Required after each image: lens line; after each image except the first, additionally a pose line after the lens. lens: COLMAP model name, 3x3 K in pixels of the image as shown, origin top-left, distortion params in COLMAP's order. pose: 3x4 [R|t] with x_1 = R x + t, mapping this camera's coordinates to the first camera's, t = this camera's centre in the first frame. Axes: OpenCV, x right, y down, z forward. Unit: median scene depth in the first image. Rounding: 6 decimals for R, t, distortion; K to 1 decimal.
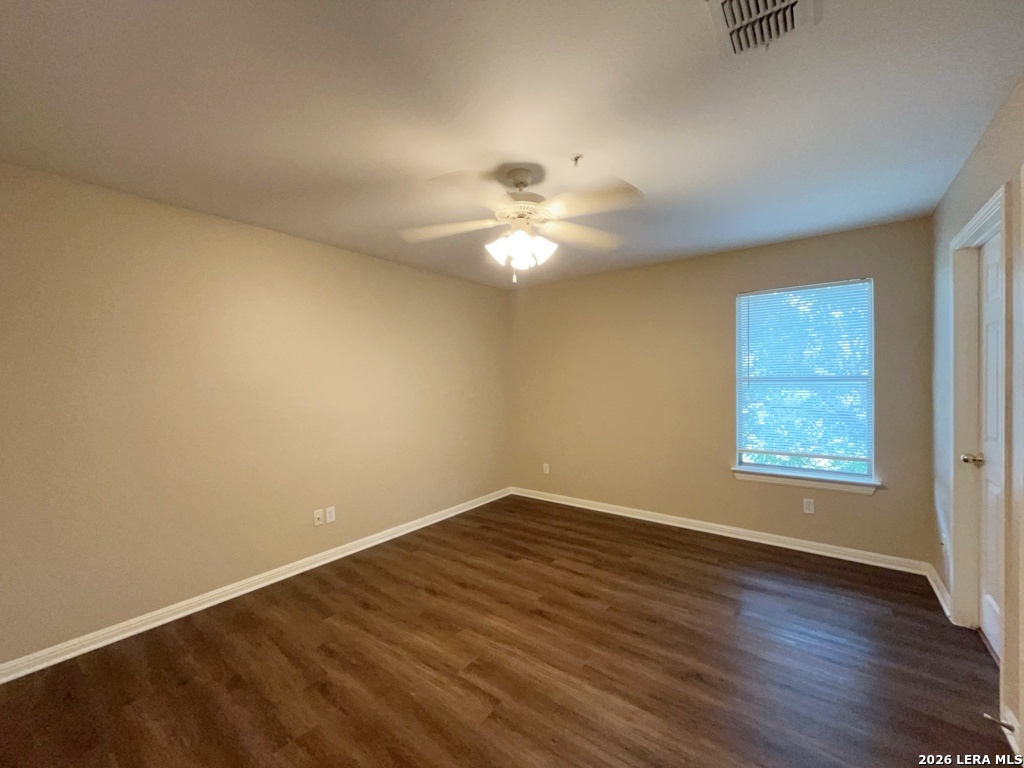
lens RADIAL K [[410.9, 0, 514.2], [0, 410.9, 384.3], [0, 0, 1]] dist [-0.000708, -0.000385]
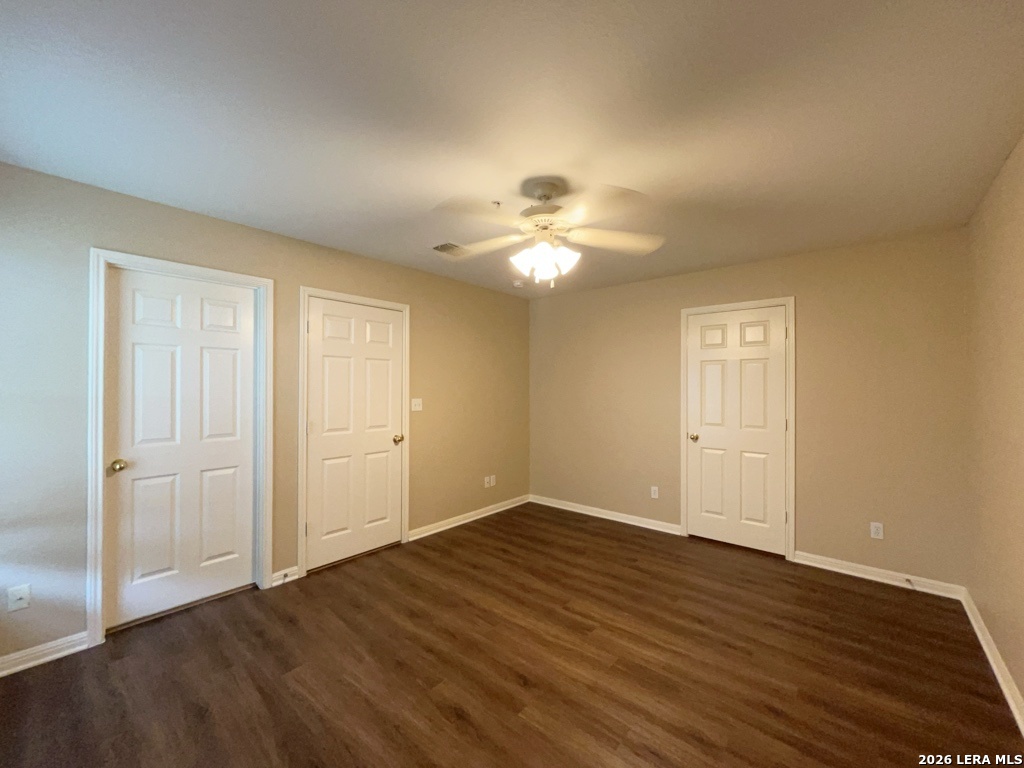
lens RADIAL K [[410.9, 0, 514.2], [0, 410.9, 384.3], [0, 0, 1]] dist [-0.000708, -0.000385]
pose [[-0.998327, 0.008918, 0.057136, 0.039307], [0.009097, 0.999954, 0.002877, -0.025053], [-0.057108, 0.003391, -0.998362, 2.025166]]
